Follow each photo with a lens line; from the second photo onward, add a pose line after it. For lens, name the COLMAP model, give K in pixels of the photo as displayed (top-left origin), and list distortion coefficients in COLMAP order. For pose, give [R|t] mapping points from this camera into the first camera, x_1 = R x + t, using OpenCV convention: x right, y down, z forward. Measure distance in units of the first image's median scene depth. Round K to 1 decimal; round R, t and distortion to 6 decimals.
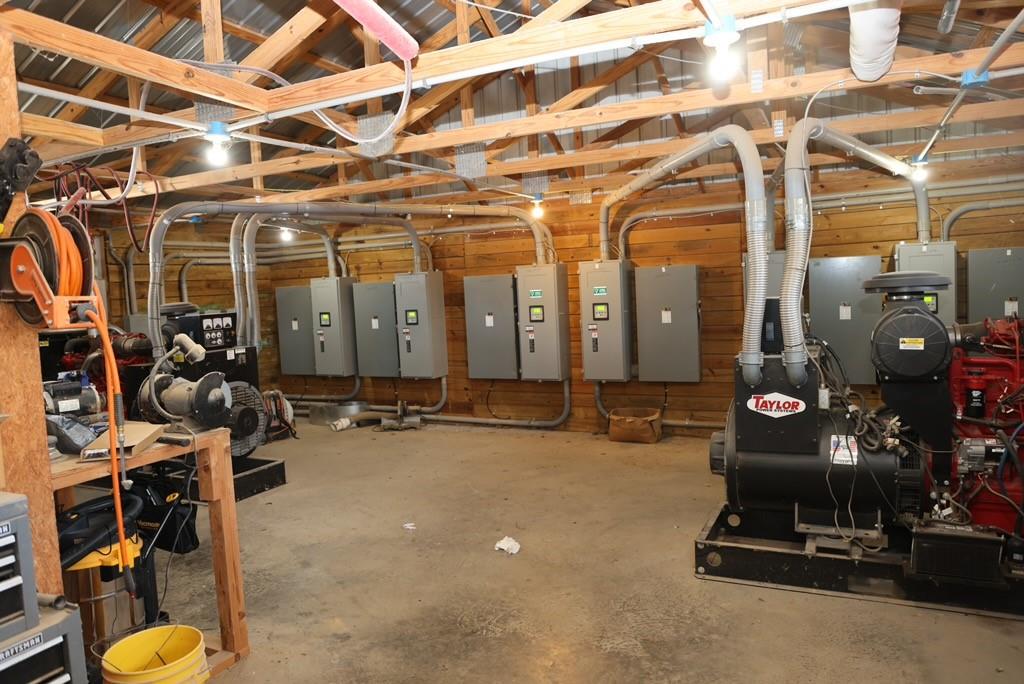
lens RADIAL K [[693.5, 0, 512.0], [0, 693.5, 342.0], [0, 0, 1]] dist [-0.062368, 0.026551]
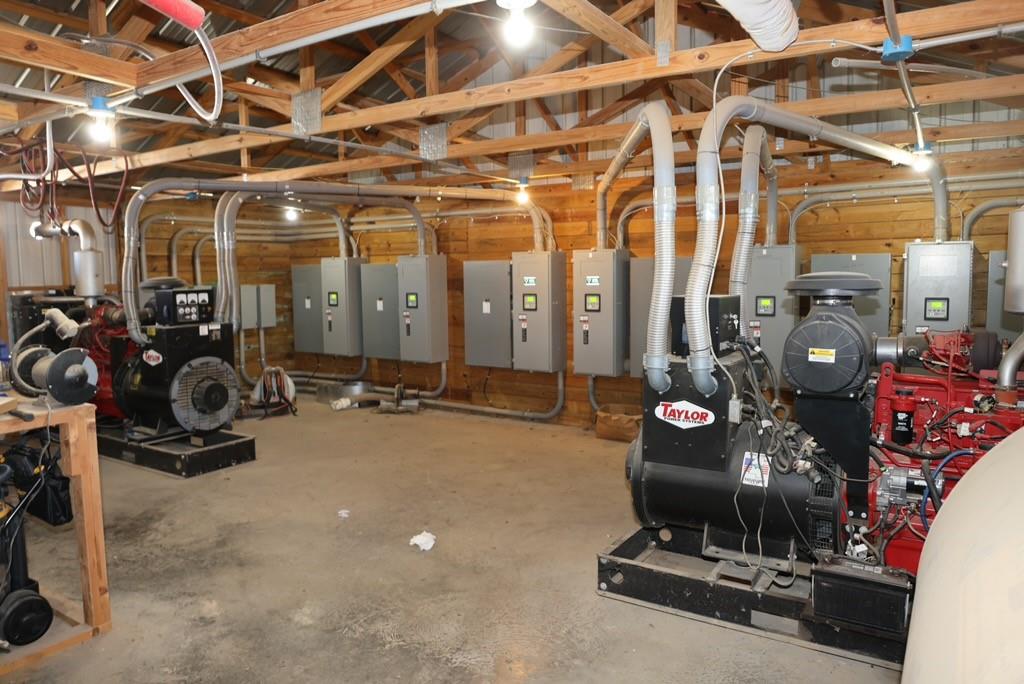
lens RADIAL K [[693.5, 0, 512.0], [0, 693.5, 342.0], [0, 0, 1]] dist [-0.062368, 0.026551]
pose [[0.992489, 0.048330, -0.112380, 0.168769], [-0.045947, 0.998663, 0.023702, -0.009784], [0.113375, -0.018361, 0.993383, 0.047268]]
